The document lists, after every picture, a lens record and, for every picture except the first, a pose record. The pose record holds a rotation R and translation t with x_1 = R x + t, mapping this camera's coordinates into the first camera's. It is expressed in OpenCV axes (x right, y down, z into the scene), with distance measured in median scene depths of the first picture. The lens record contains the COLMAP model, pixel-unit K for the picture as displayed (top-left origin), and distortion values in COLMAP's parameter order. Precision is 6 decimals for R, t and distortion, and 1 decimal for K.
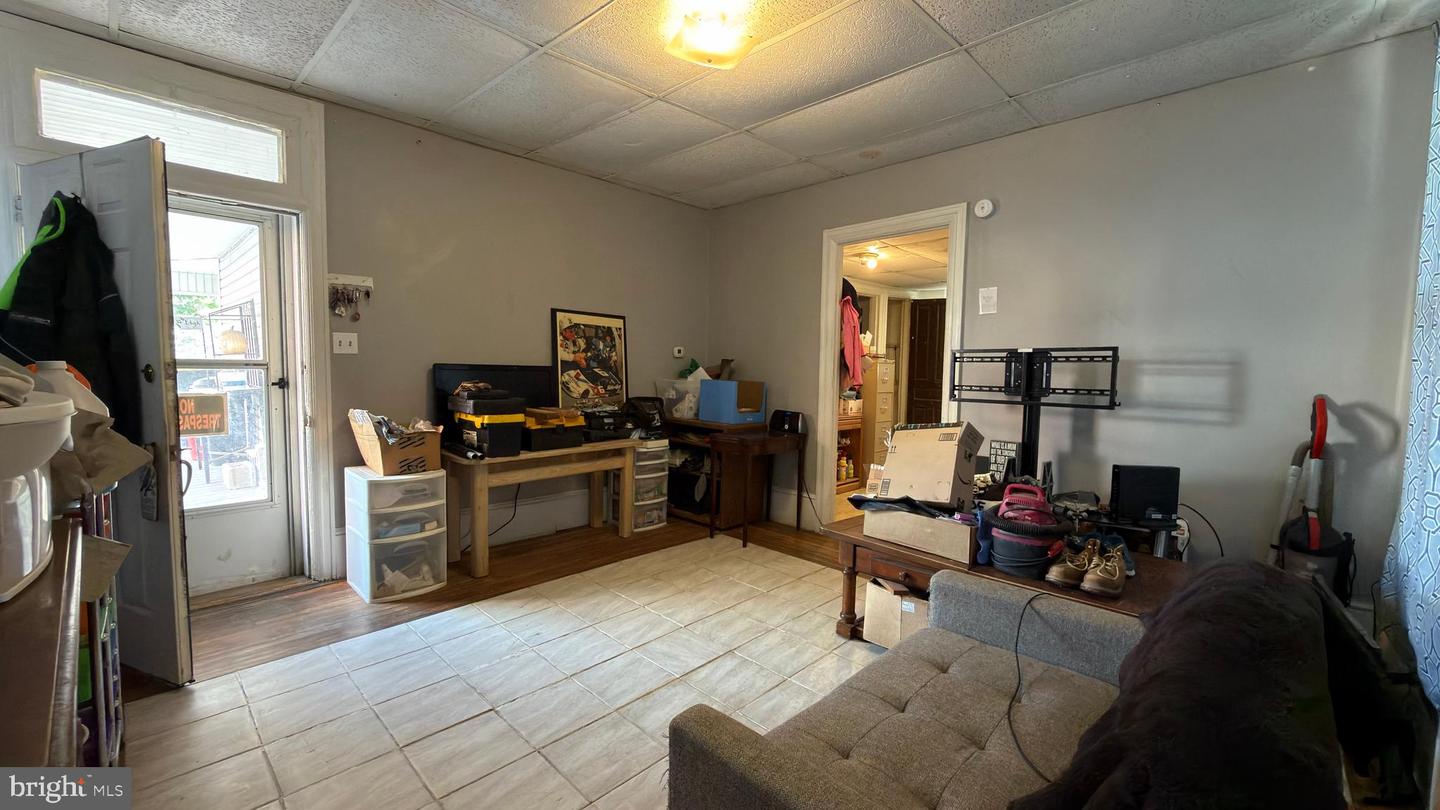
lens RADIAL K [[572.5, 0, 720.0], [0, 572.5, 405.0], [0, 0, 1]] dist [0.000088, 0.000007]
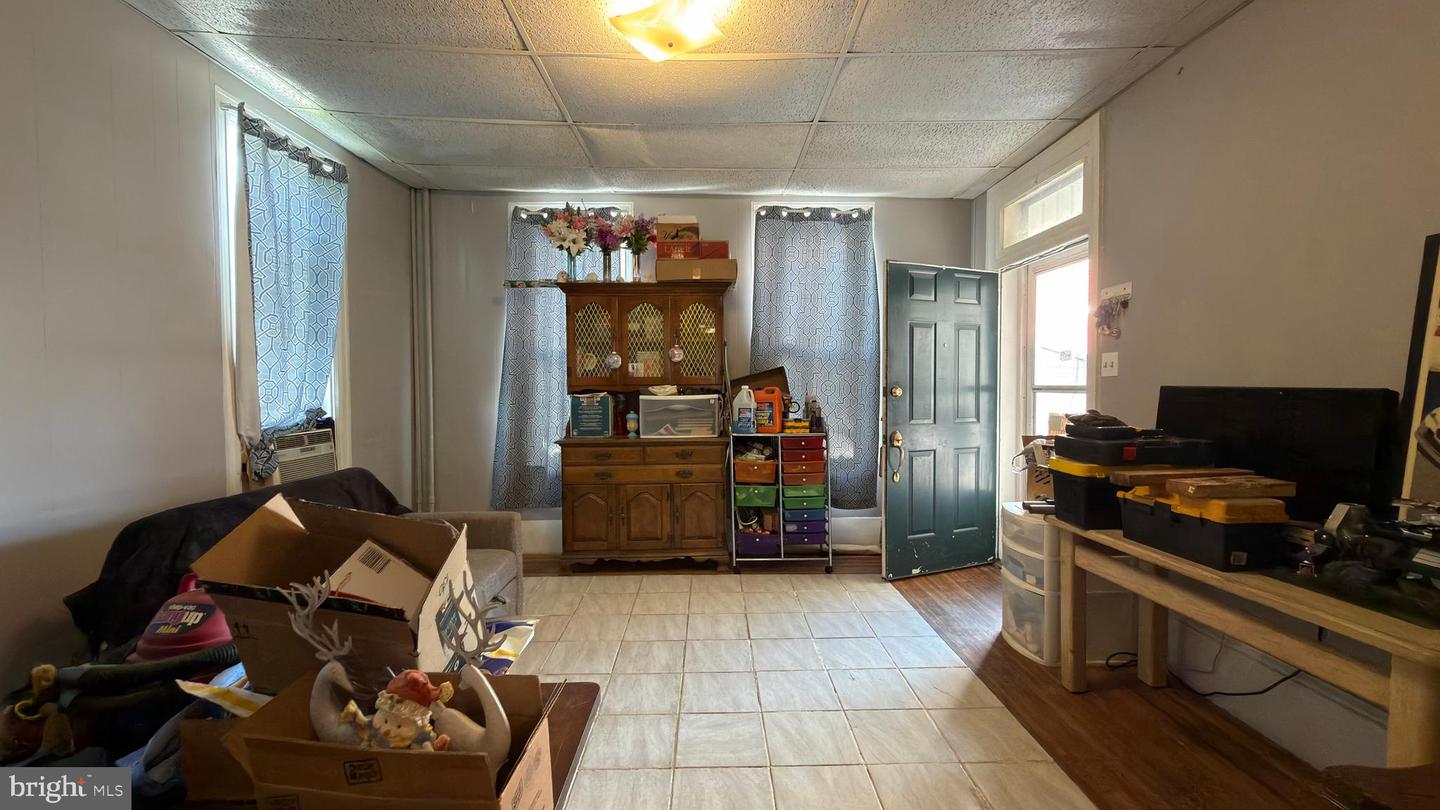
lens RADIAL K [[572.5, 0, 720.0], [0, 572.5, 405.0], [0, 0, 1]] dist [0.000088, 0.000007]
pose [[-0.712067, 0.006324, -0.702083, 0.416366], [-0.059420, 0.995829, 0.069234, -0.076211], [0.699593, 0.091017, -0.708721, 1.291021]]
